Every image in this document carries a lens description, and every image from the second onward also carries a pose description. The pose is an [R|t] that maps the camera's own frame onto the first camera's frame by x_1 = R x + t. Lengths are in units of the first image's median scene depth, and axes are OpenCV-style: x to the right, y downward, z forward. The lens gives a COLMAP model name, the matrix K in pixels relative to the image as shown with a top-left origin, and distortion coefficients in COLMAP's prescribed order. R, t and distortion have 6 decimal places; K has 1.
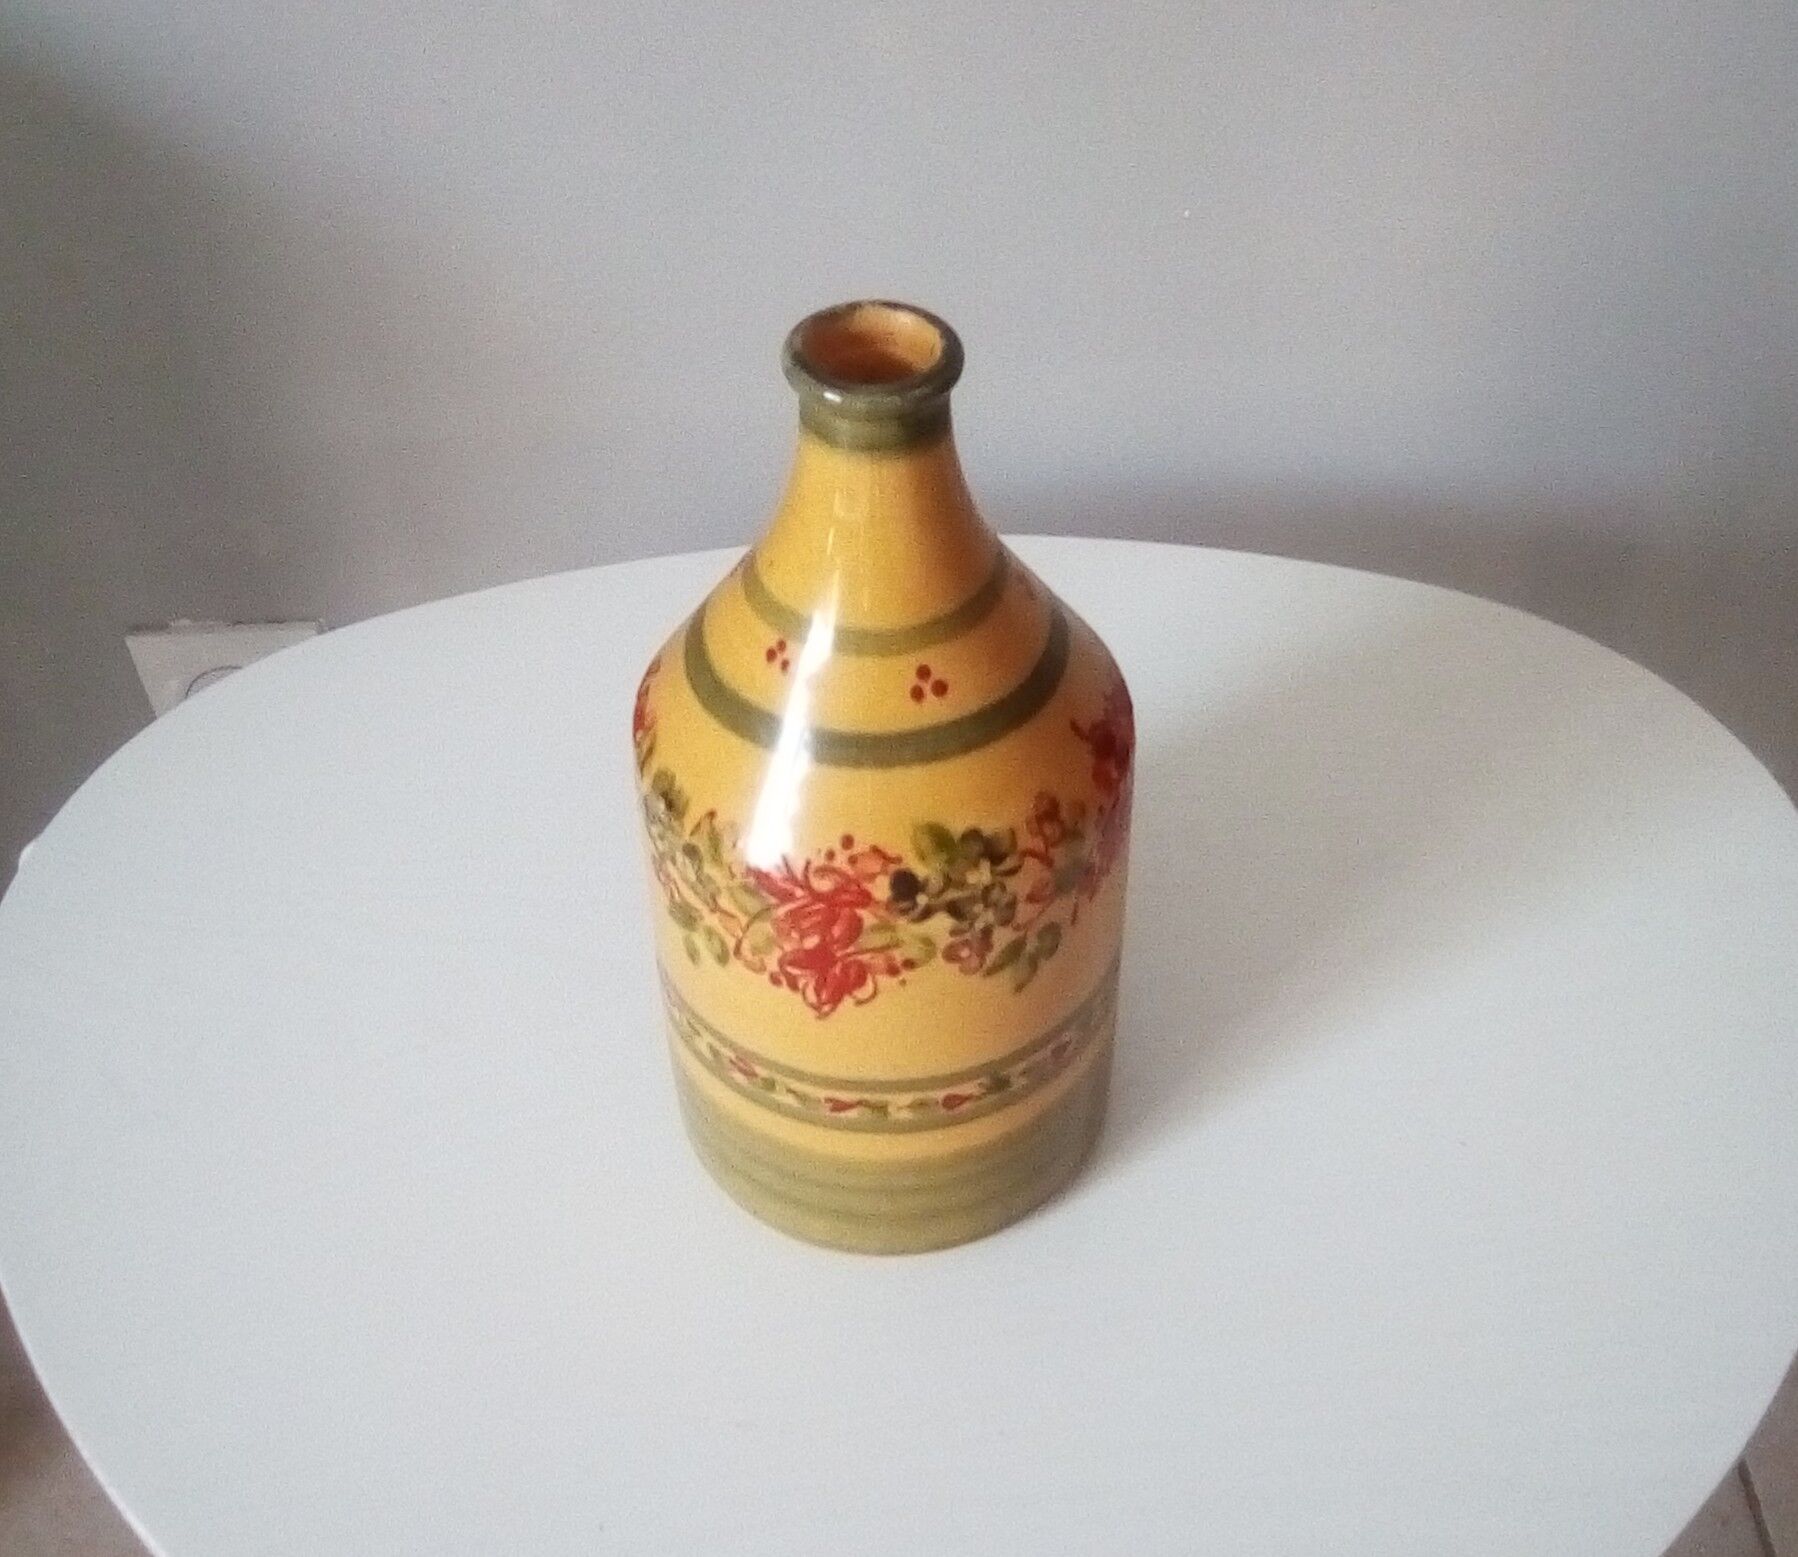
lens RADIAL K [[1967.4, 0, 910.1], [0, 1967.4, 781.9], [0, 0, 1]] dist [-0.003641, 0.000000]
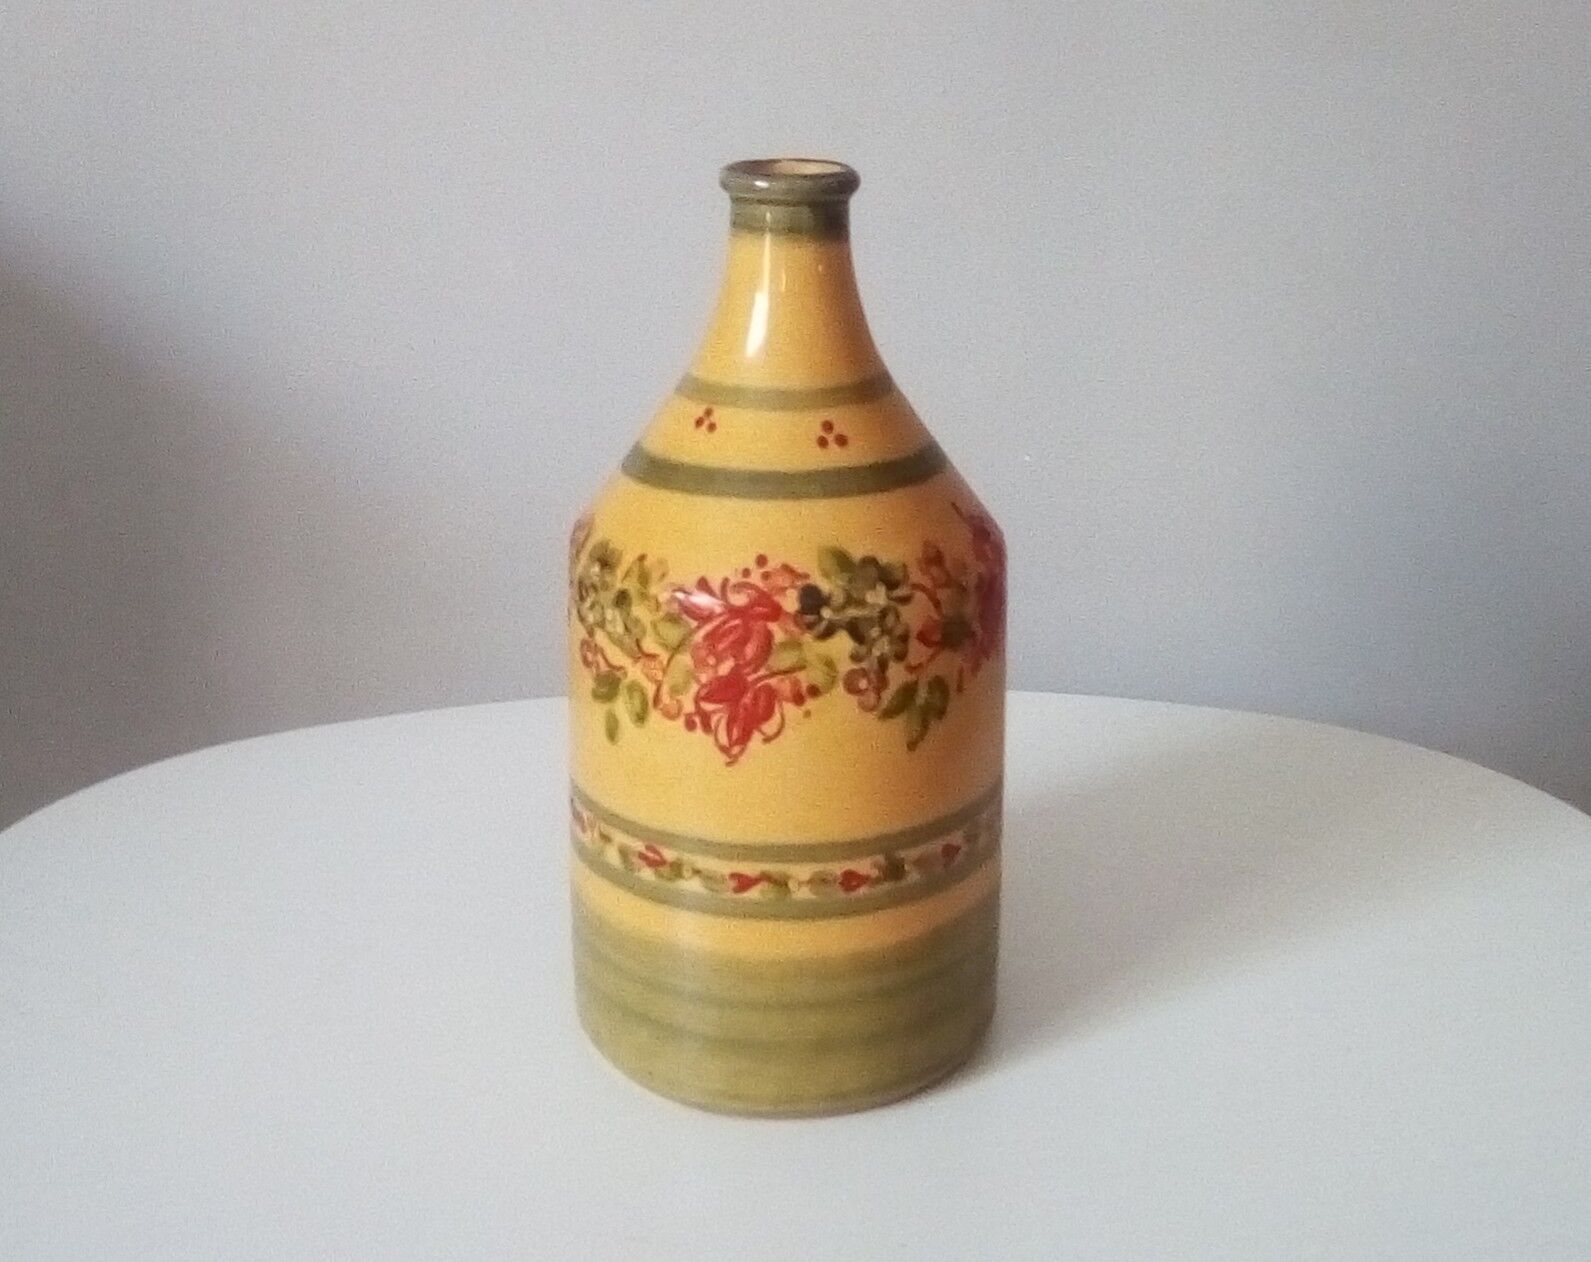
lens RADIAL K [[1993.8, 0, 789.3], [0, 1993.8, 515.9], [0, 0, 1]] dist [-0.021215, 0.000000]
pose [[0.999816, 0.013096, 0.013985, -0.031194], [-0.005028, 0.883691, -0.468043, 0.533985], [-0.018488, 0.467887, 0.883595, -0.039202]]
